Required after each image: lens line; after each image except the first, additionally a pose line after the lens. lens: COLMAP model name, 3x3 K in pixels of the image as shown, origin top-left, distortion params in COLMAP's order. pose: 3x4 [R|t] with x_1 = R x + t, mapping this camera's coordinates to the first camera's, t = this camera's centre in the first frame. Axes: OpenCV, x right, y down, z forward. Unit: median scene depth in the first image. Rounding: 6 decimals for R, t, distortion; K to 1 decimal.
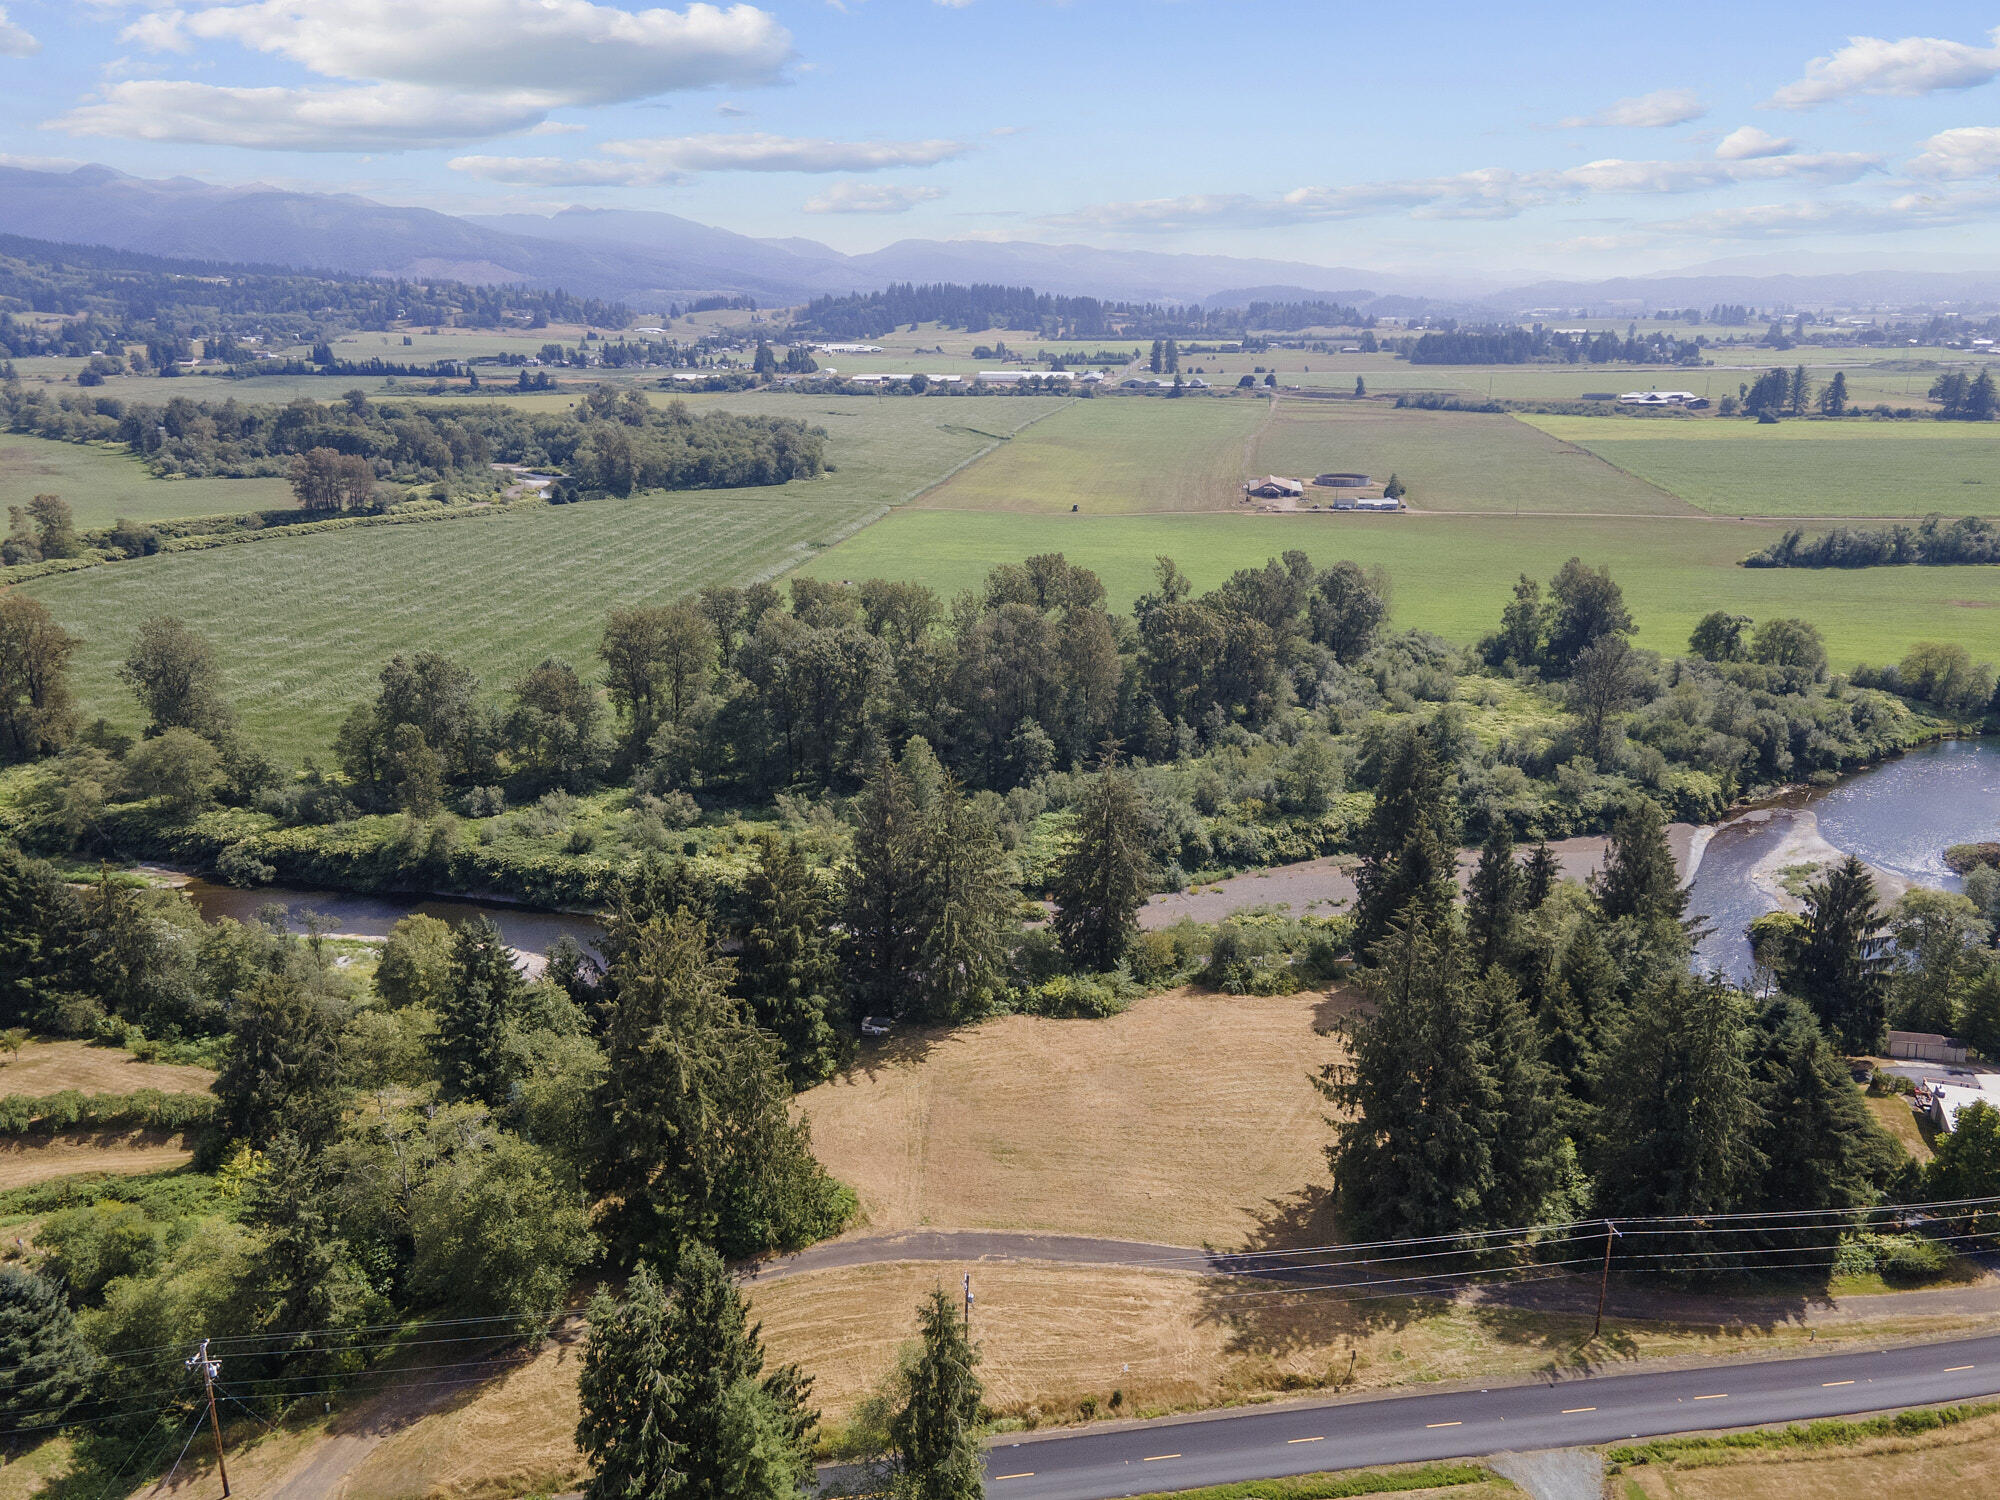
lens RADIAL K [[1431.8, 0, 995.3], [0, 1431.8, 784.3], [0, 0, 1]] dist [0.027063, 0.030335]
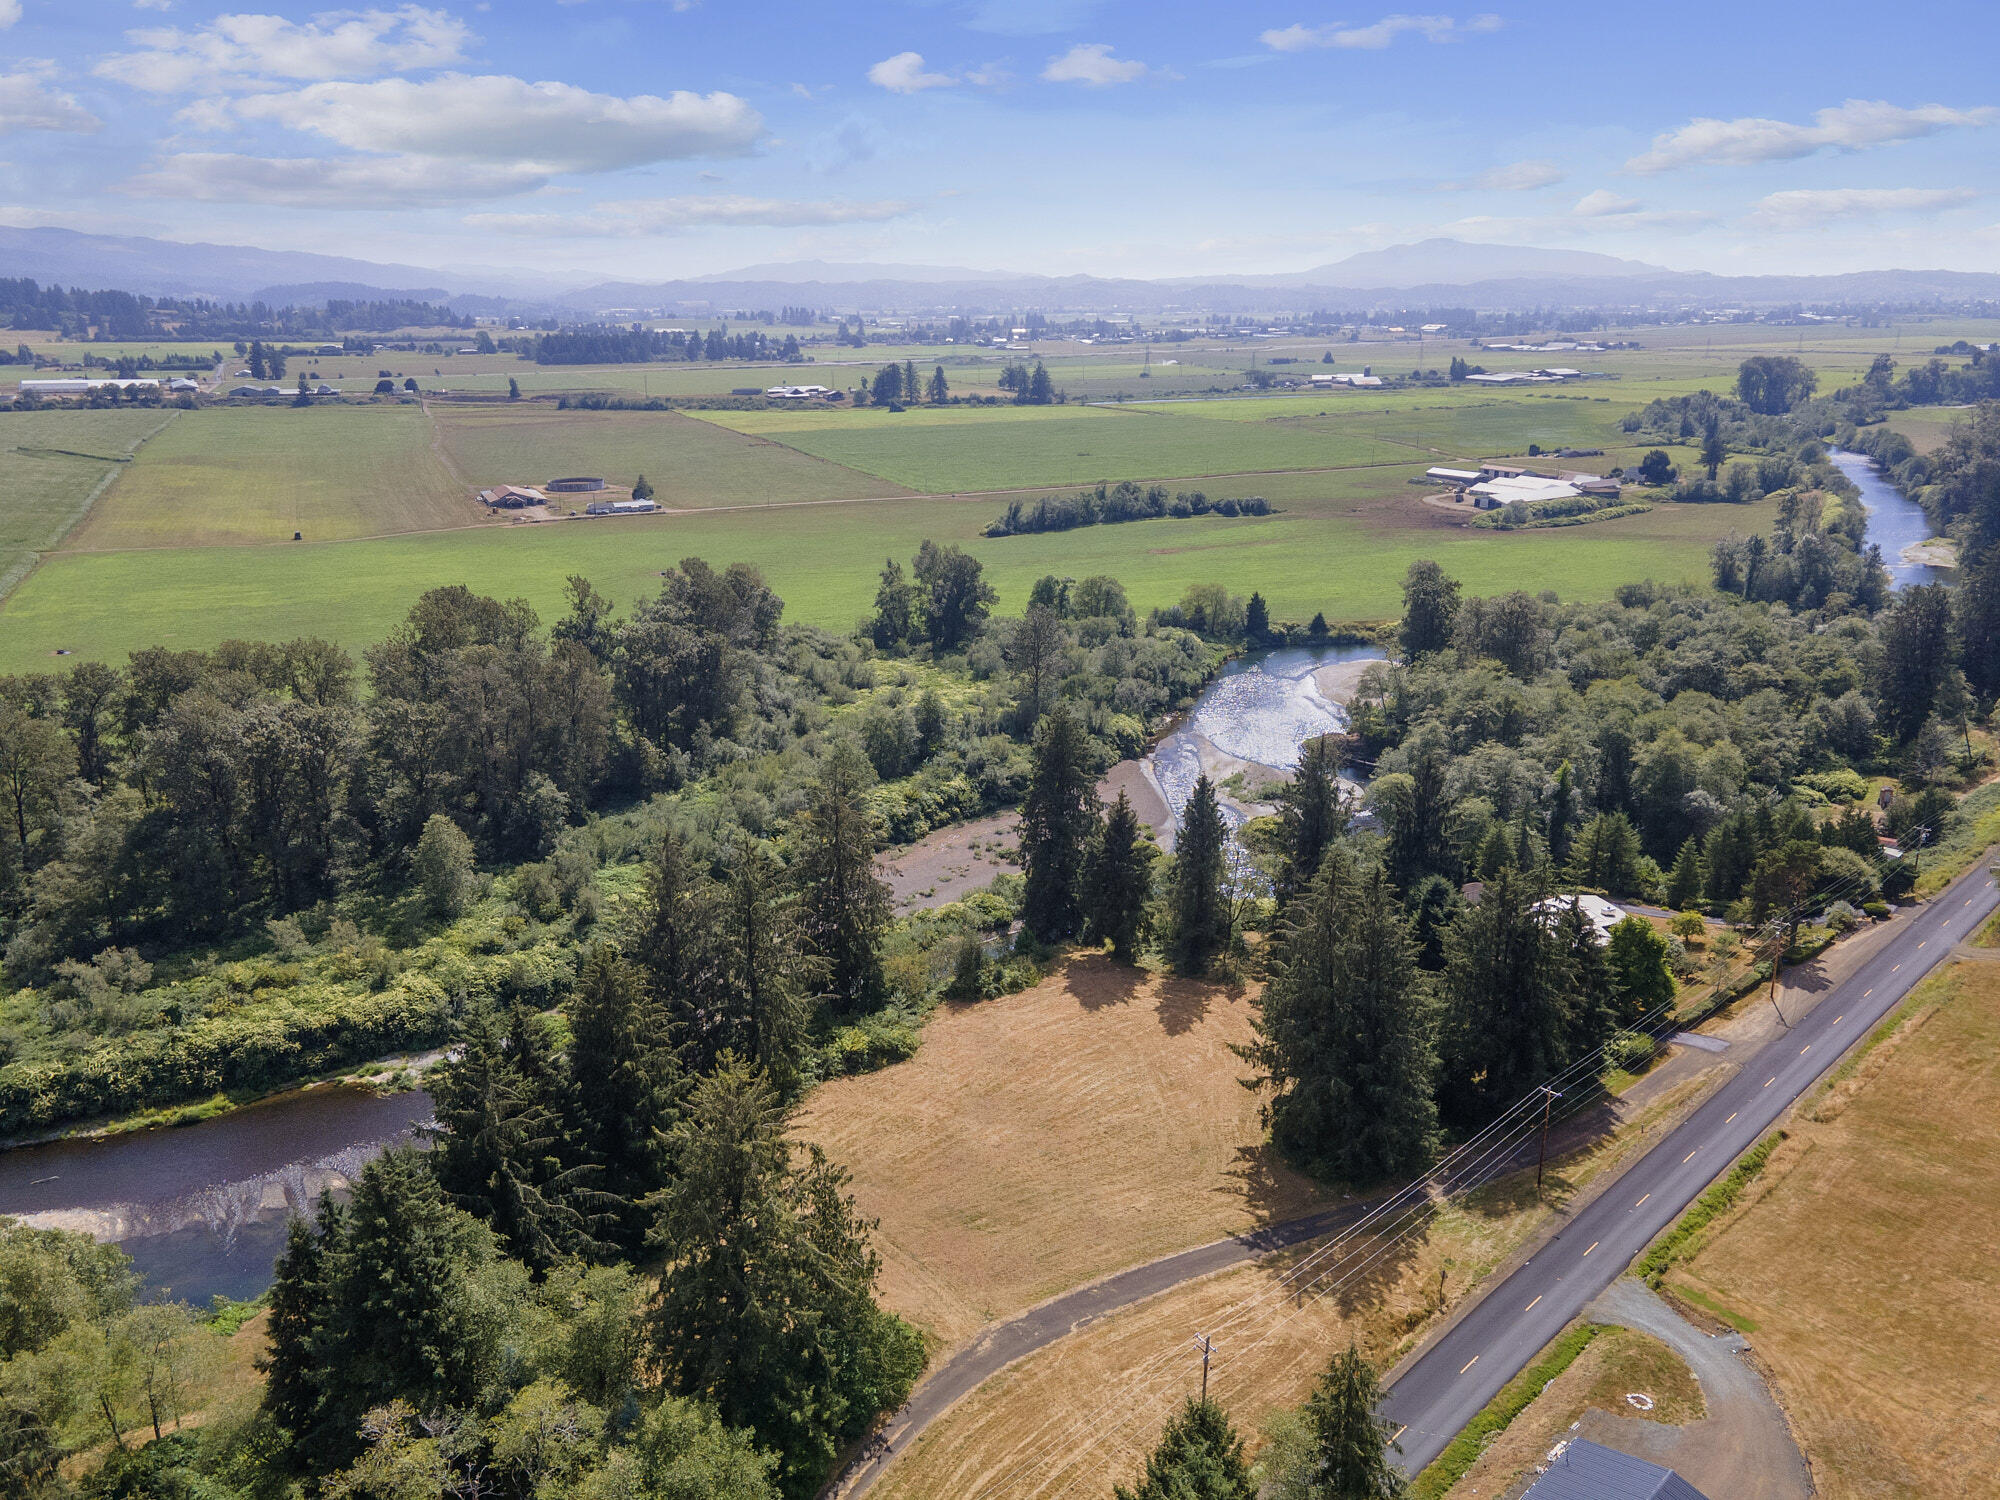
lens RADIAL K [[1431.8, 0, 1008.6], [0, 1431.8, 747.4], [0, 0, 1]] dist [0.027063, 0.030335]
pose [[0.829789, -0.169812, 0.531615, -0.062225], [0.182082, 0.982834, 0.029733, -0.010295], [-0.527538, 0.072125, 0.846464, 0.025585]]
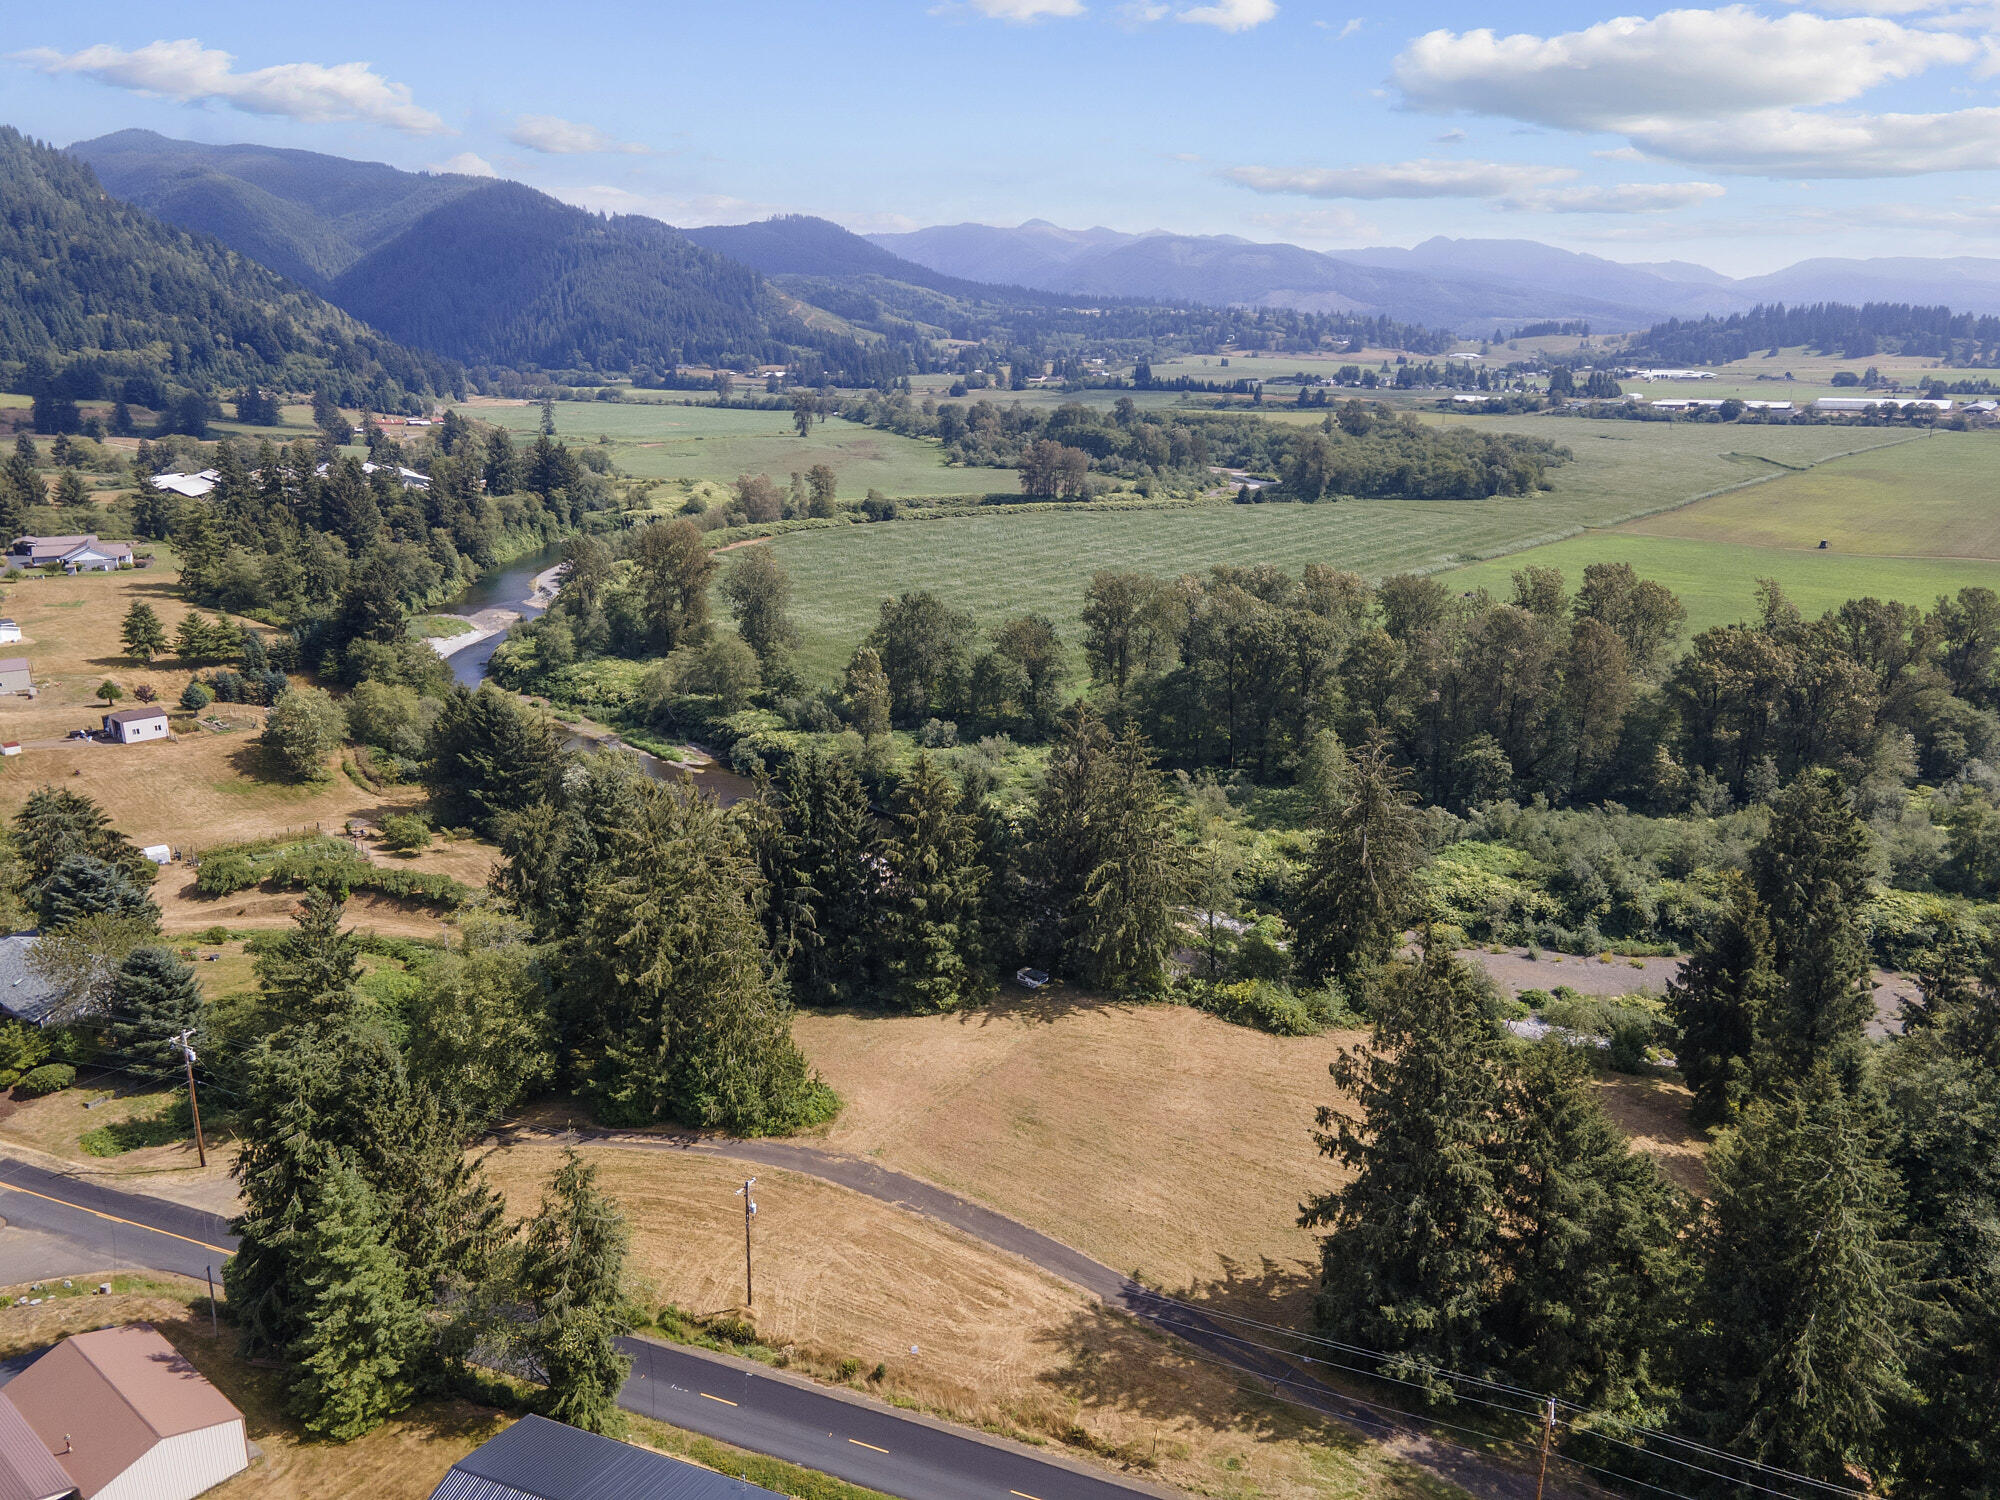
lens RADIAL K [[1431.8, 0, 983.1], [0, 1431.8, 768.7], [0, 0, 1]] dist [0.027063, 0.030335]
pose [[0.857705, 0.158170, -0.489207, 0.058209], [-0.170987, 0.985095, 0.018715, 0.003394], [0.484876, 0.067596, 0.871967, 0.025769]]
